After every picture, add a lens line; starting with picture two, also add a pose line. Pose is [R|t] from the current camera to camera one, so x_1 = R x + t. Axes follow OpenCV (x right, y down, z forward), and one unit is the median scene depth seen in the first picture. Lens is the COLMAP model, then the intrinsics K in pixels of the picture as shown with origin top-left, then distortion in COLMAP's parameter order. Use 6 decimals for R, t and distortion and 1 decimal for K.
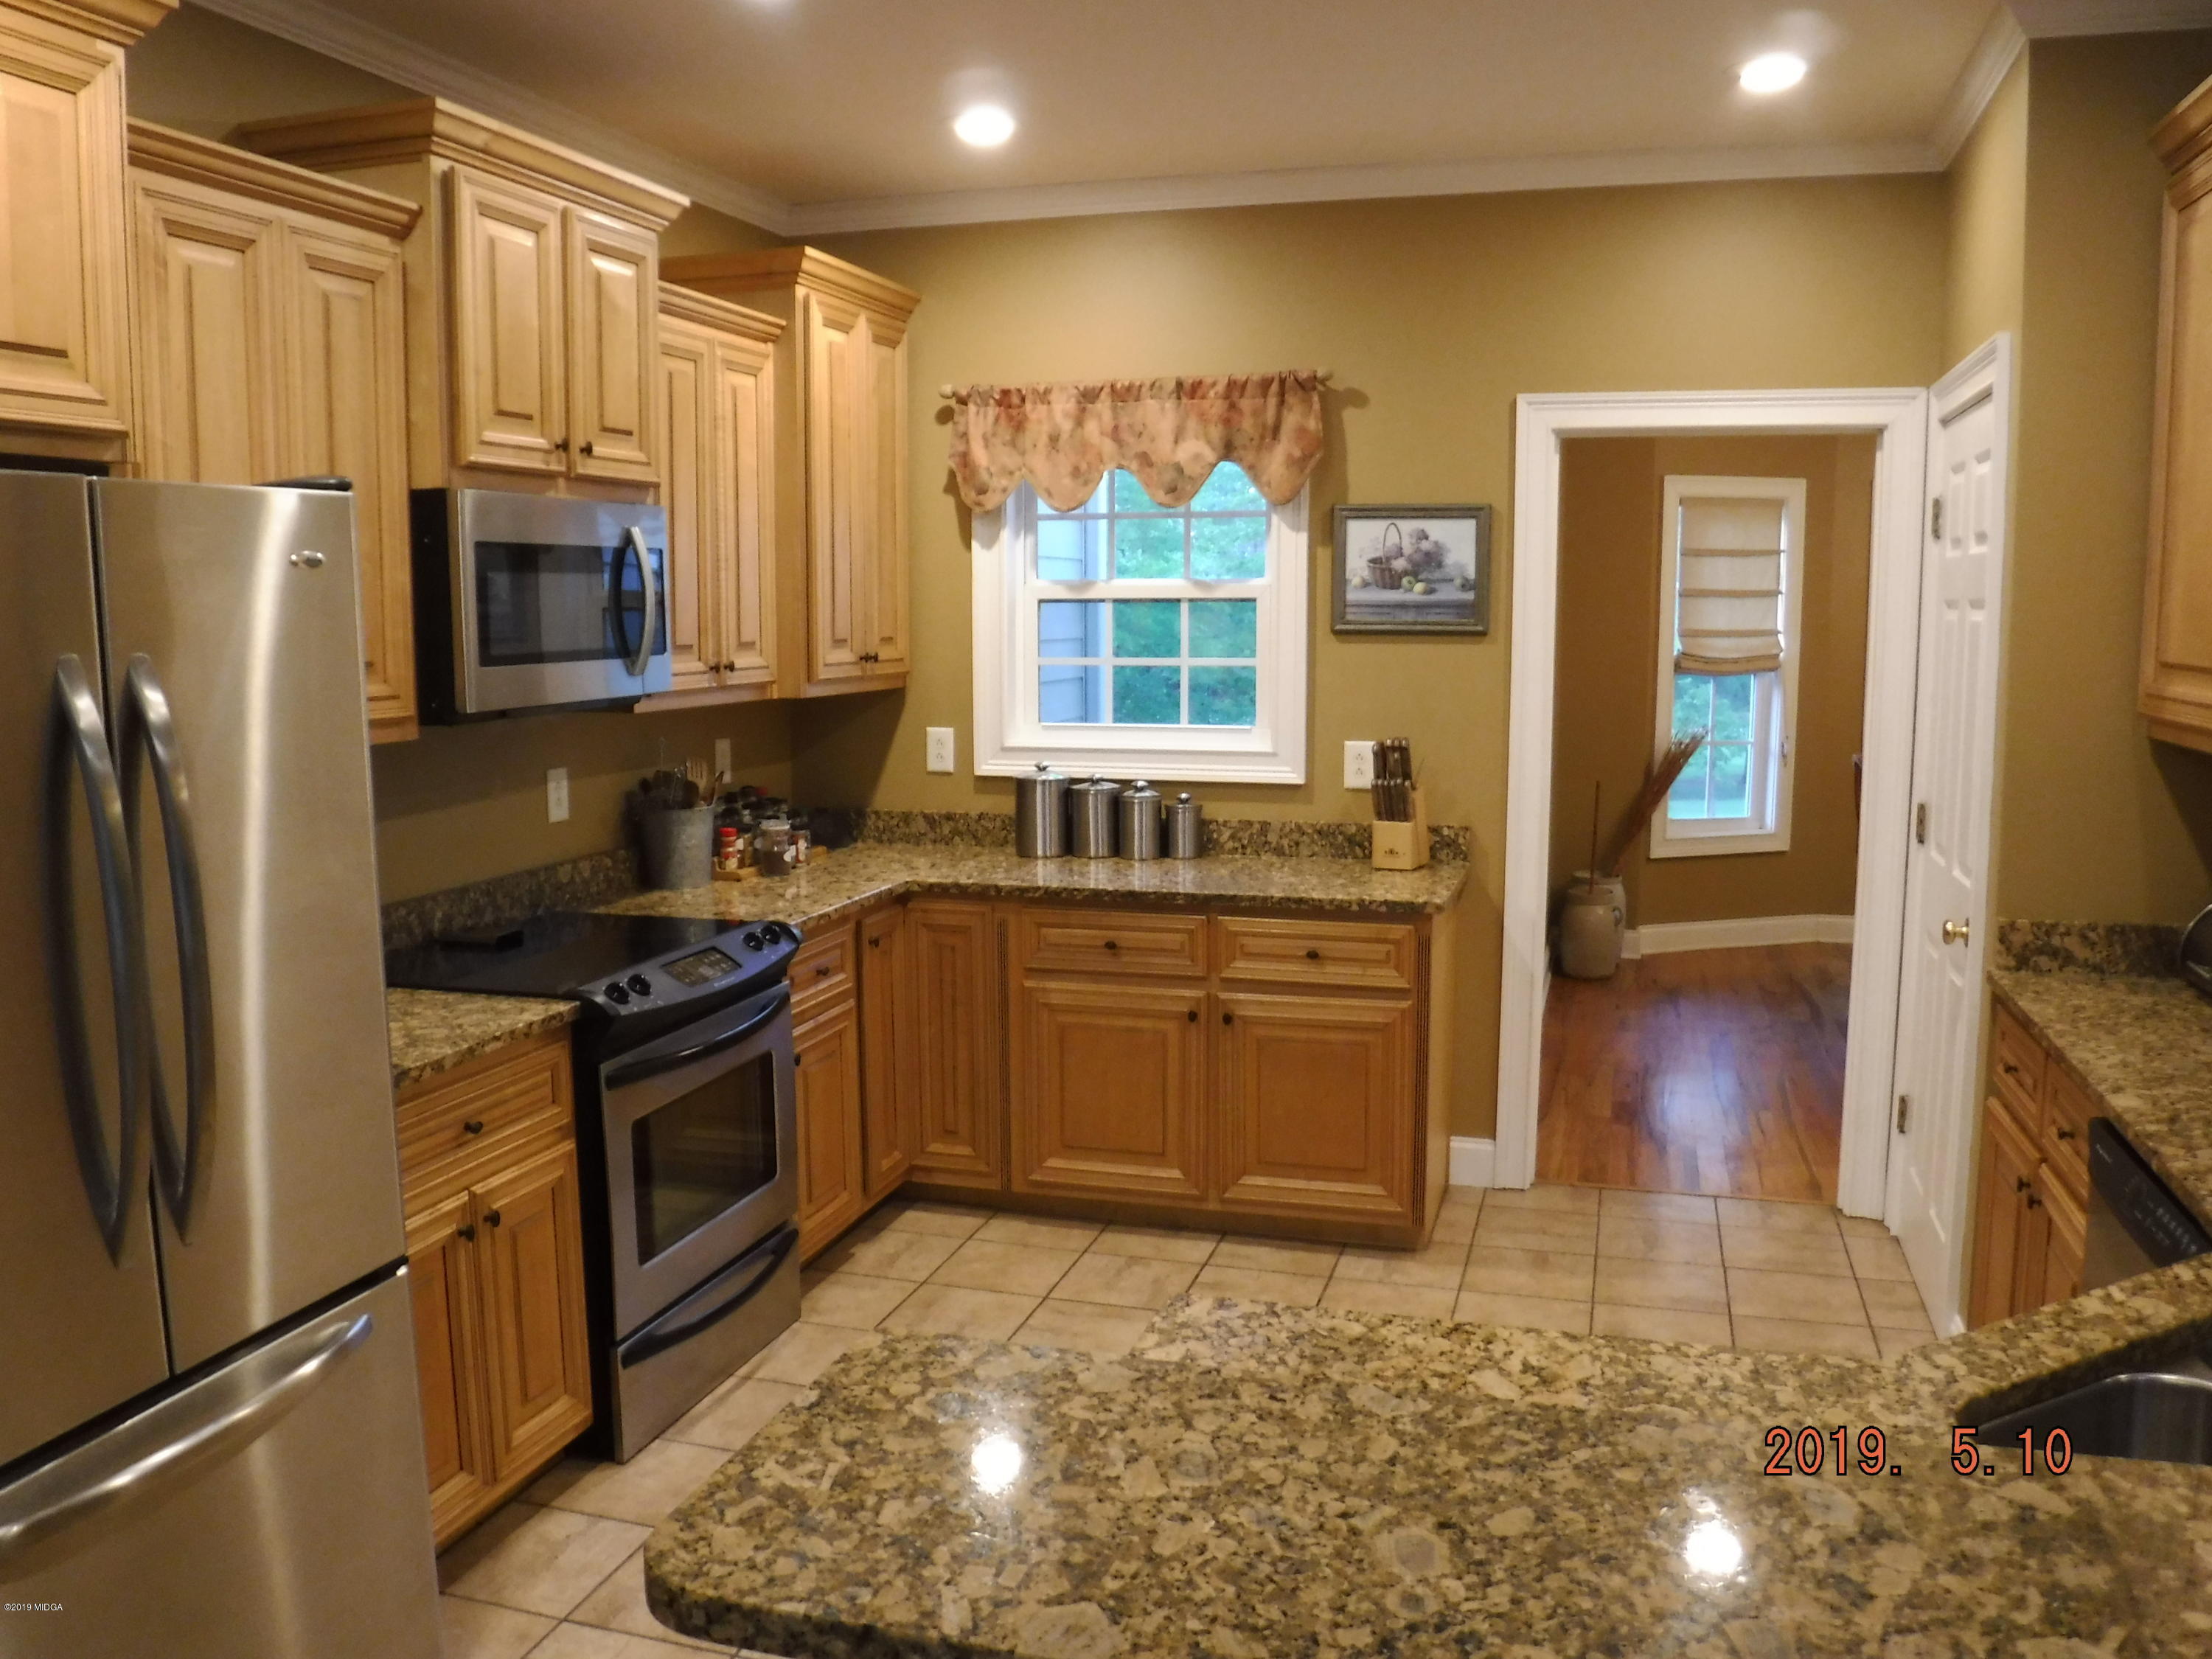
lens RADIAL K [[1805.7, 0, 1078.3], [0, 1805.7, 835.8], [0, 0, 1]] dist [-0.109952, 0.040570]
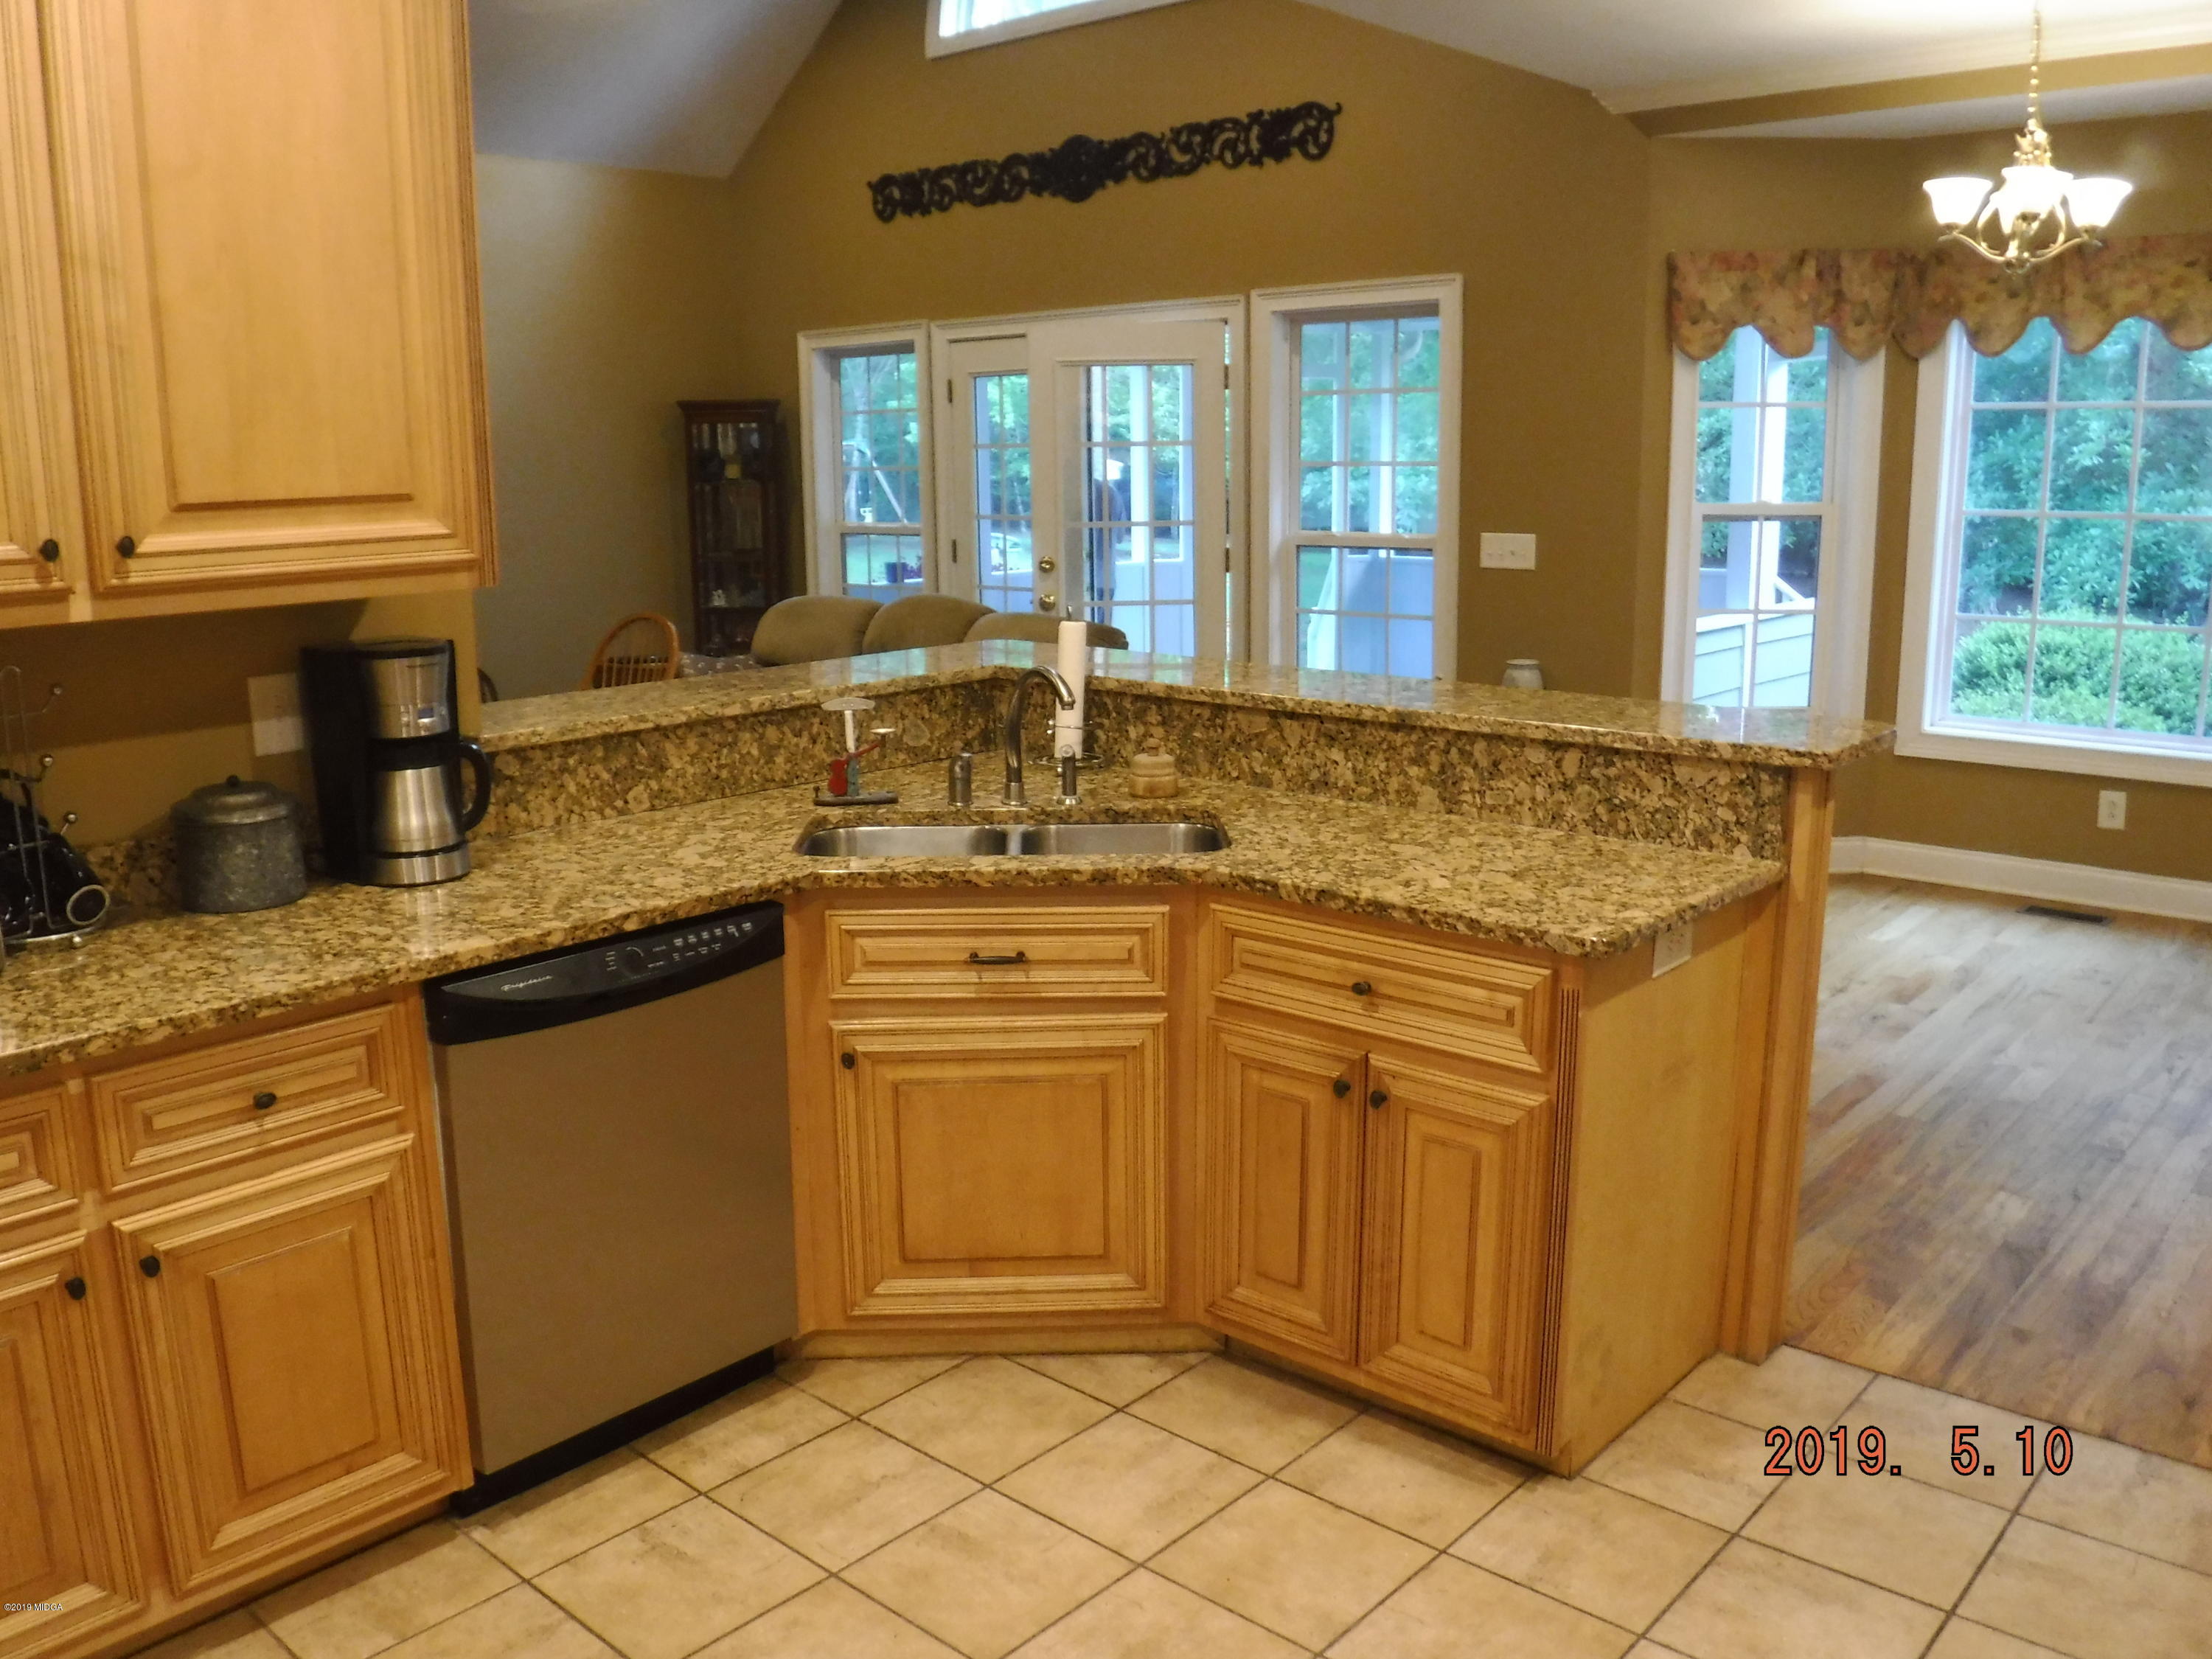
lens RADIAL K [[1805.7, 0, 1069.9], [0, 1805.7, 832.1], [0, 0, 1]] dist [-0.109952, 0.040570]
pose [[-0.903677, -0.070949, 0.422296, -0.059565], [0.073867, 0.945568, 0.316931, -0.111273], [-0.421796, 0.317597, -0.849247, 0.980819]]
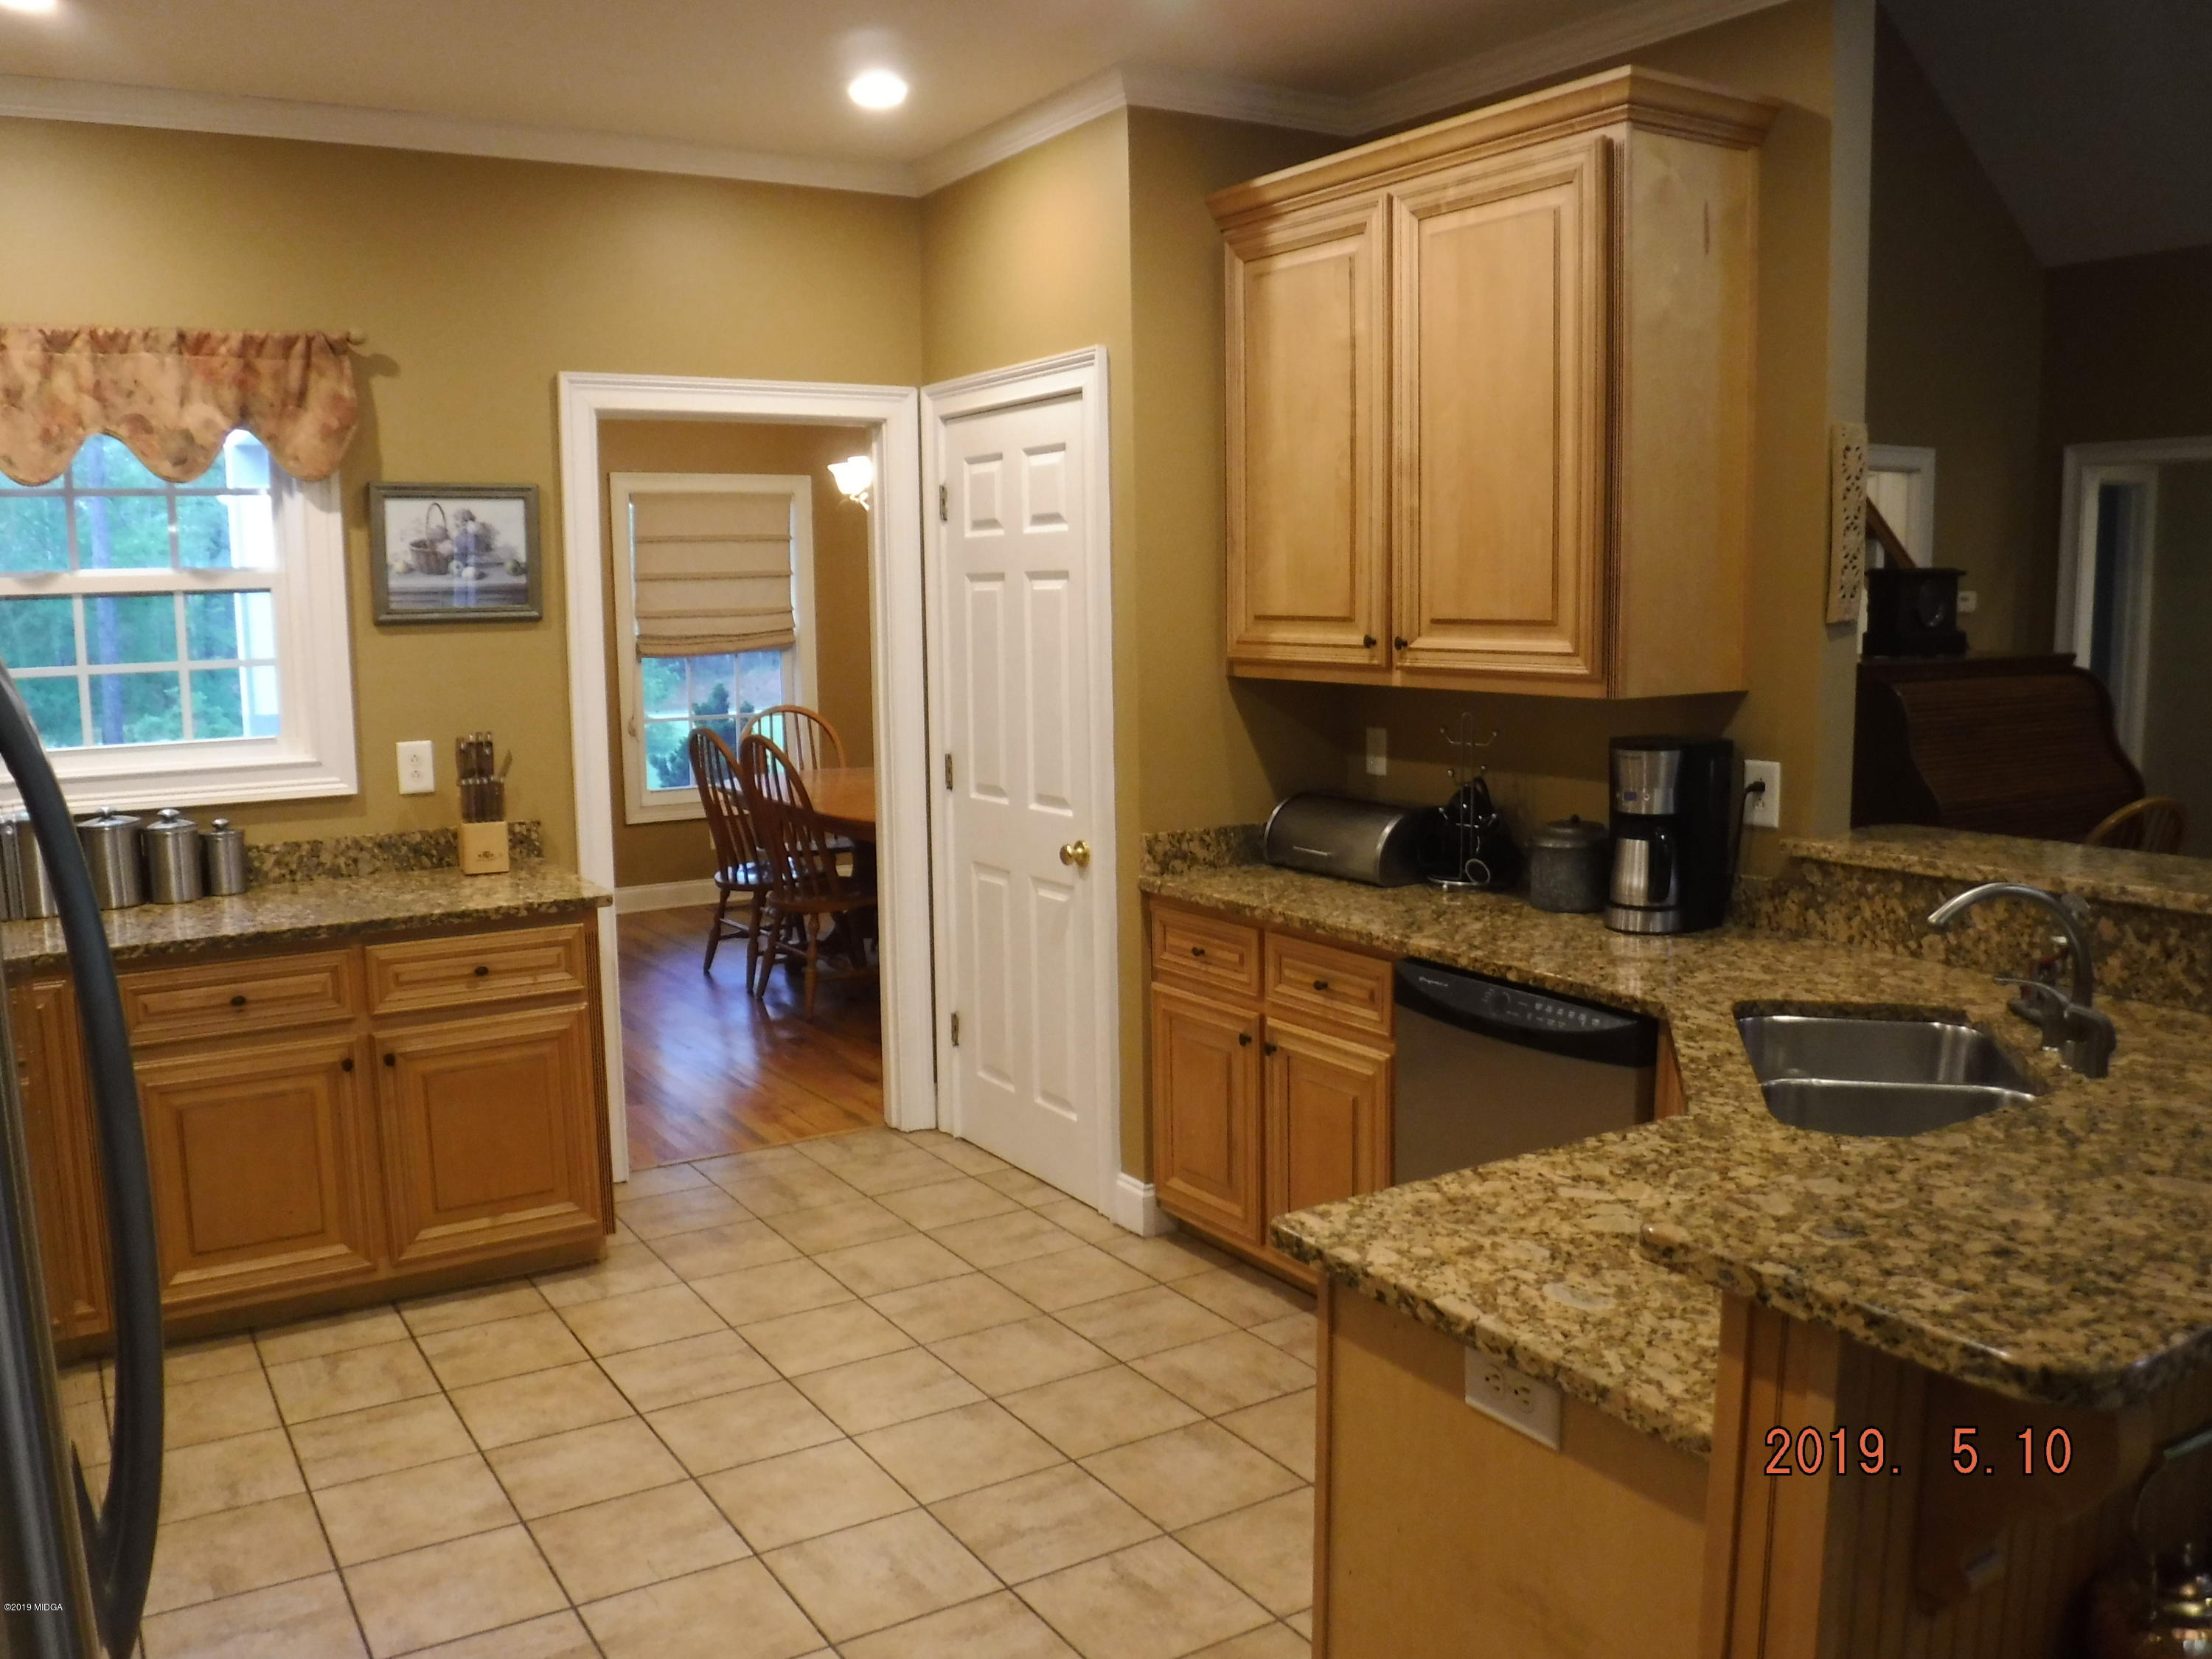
lens RADIAL K [[1805.7, 0, 1087.3], [0, 1805.7, 835.9], [0, 0, 1]] dist [-0.109952, 0.040570]
pose [[0.658120, -0.108502, 0.745054, -0.338445], [0.109275, 0.992849, 0.048063, -0.012336], [-0.744941, 0.049785, 0.665270, 0.164639]]
